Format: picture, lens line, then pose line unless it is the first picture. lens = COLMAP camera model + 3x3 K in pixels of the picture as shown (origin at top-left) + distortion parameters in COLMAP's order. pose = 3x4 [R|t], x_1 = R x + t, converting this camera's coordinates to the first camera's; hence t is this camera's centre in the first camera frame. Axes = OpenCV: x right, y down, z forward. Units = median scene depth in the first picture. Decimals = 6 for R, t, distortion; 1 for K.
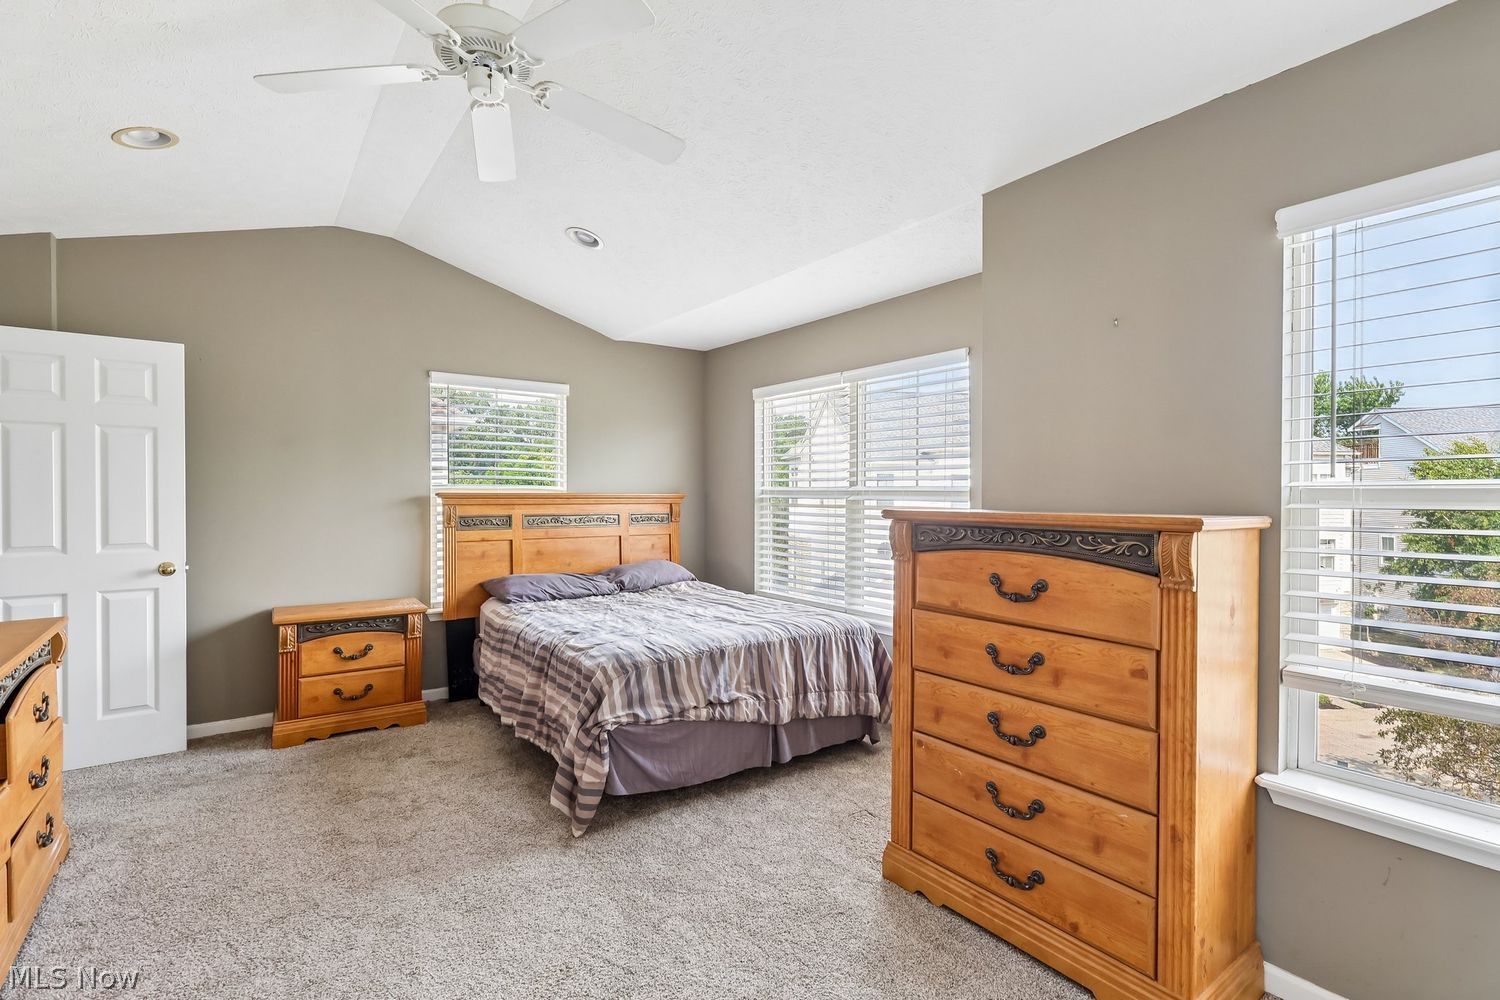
lens RADIAL K [[690.3, 0, 758.0], [0, 690.3, 503.0], [0, 0, 1]] dist [-0.011516, -0.000098]
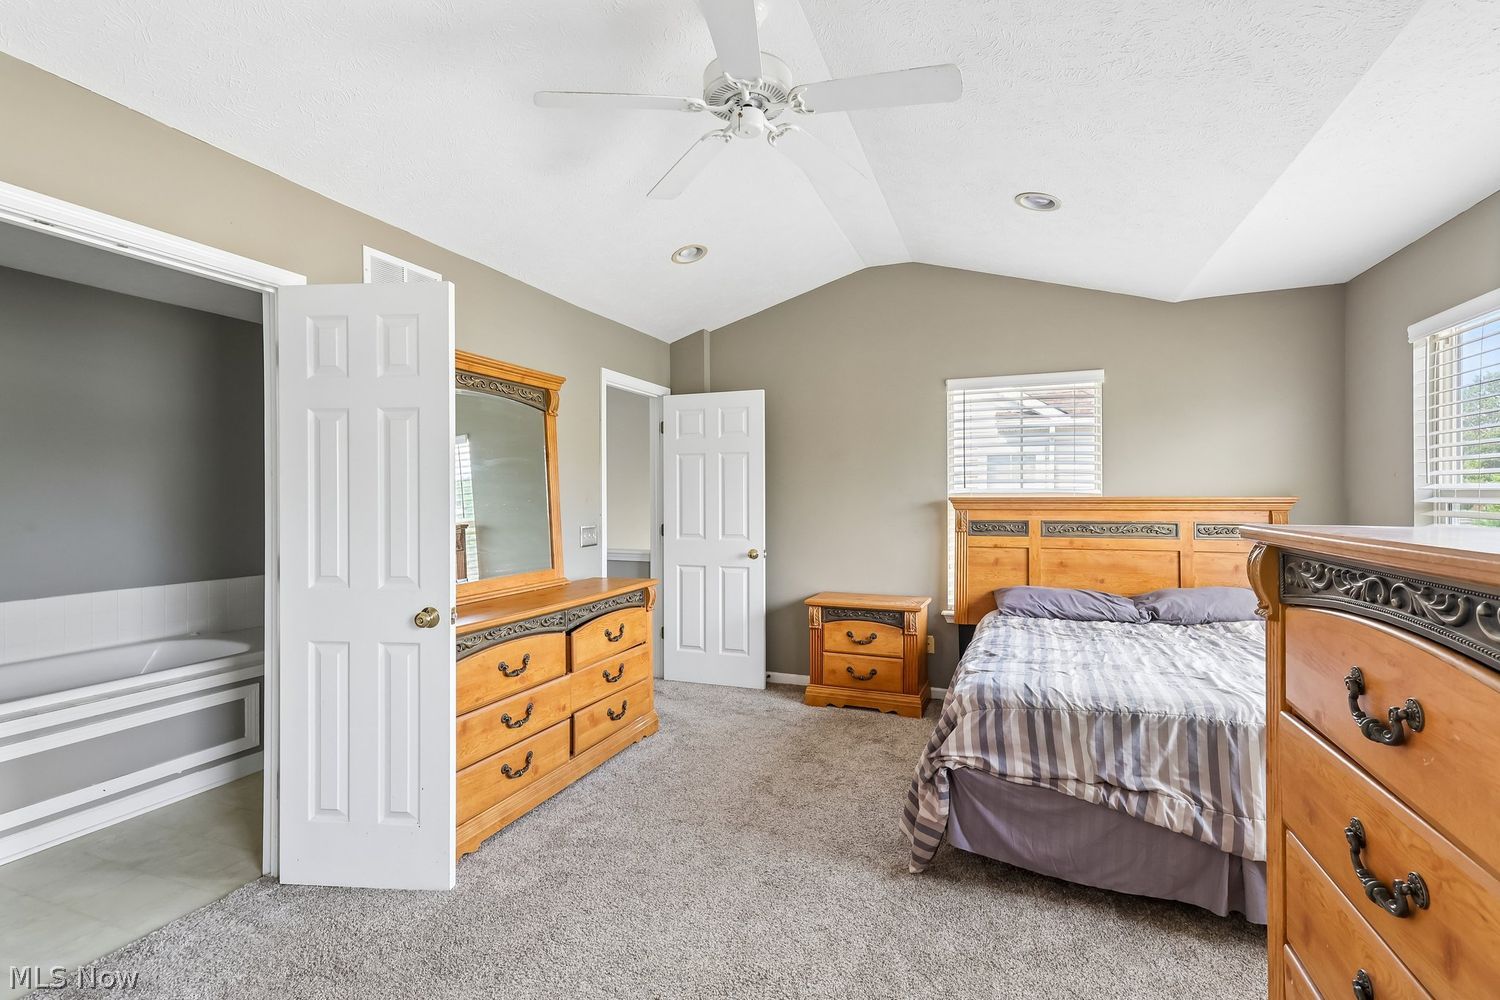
lens RADIAL K [[697.4, 0, 750.0], [0, 697.4, 500.0], [0, 0, 1]] dist [0.003293, 0.000411]
pose [[0.521580, -0.003443, -0.853195, 0.366361], [-0.006484, 0.999947, -0.007999, -0.001716], [0.853178, 0.009704, 0.521530, 0.285122]]
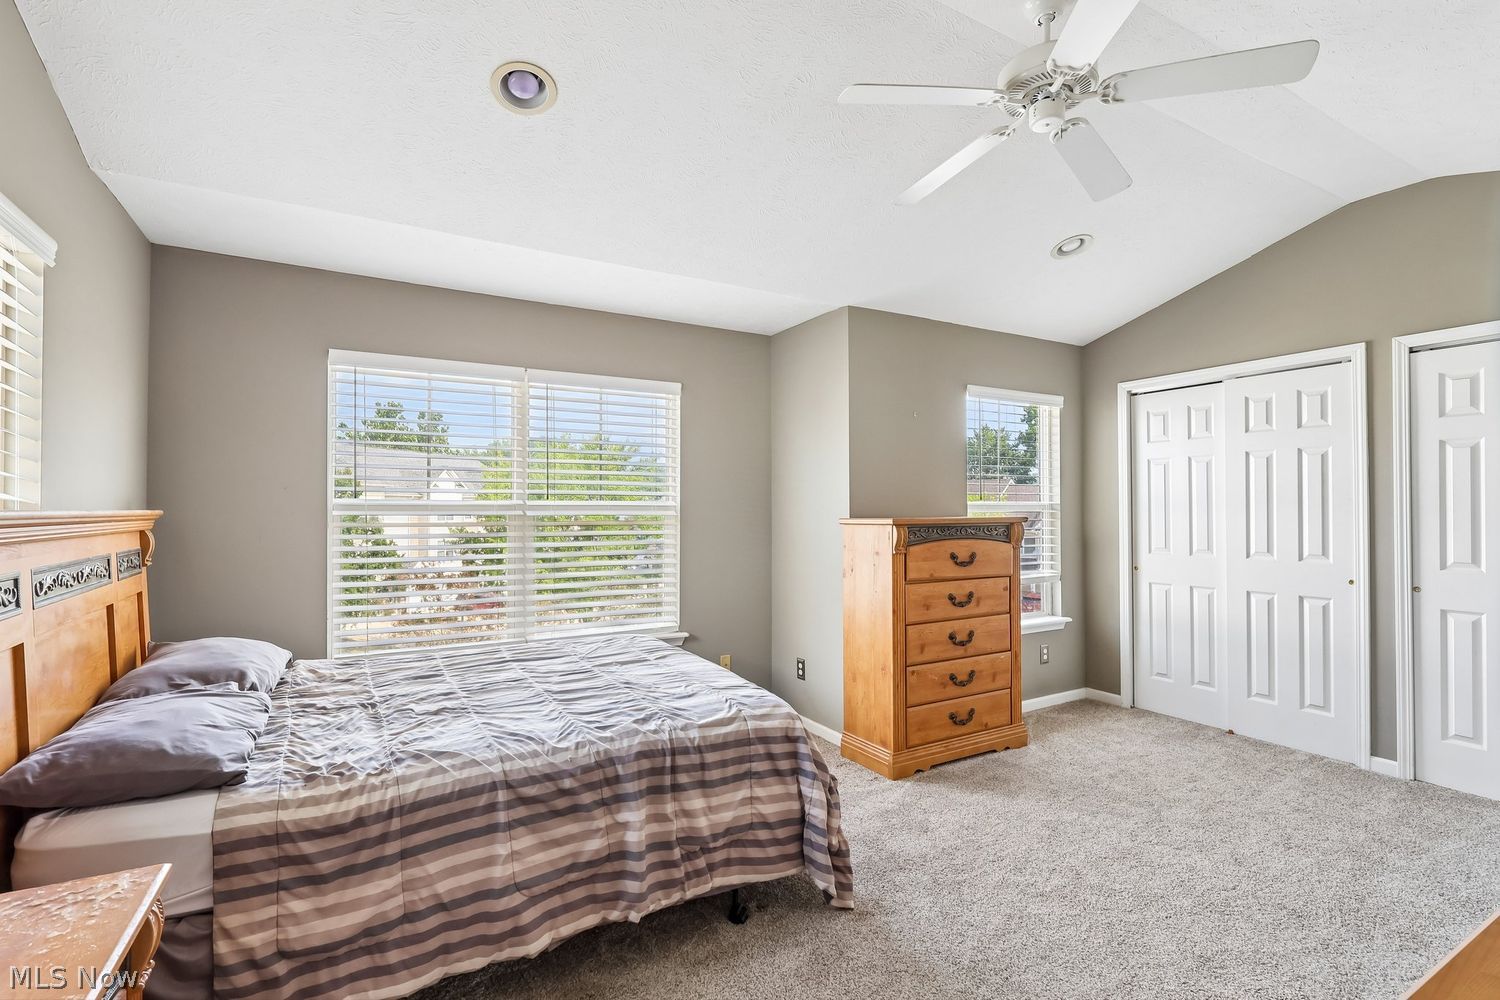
lens RADIAL K [[697.4, 0, 750.0], [0, 697.4, 500.0], [0, 0, 1]] dist [0.003293, 0.000411]
pose [[0.111754, 0.006601, 0.993714, -1.006386], [0.015939, 0.999837, -0.008434, -0.017294], [-0.993608, 0.016781, 0.111631, 0.892066]]
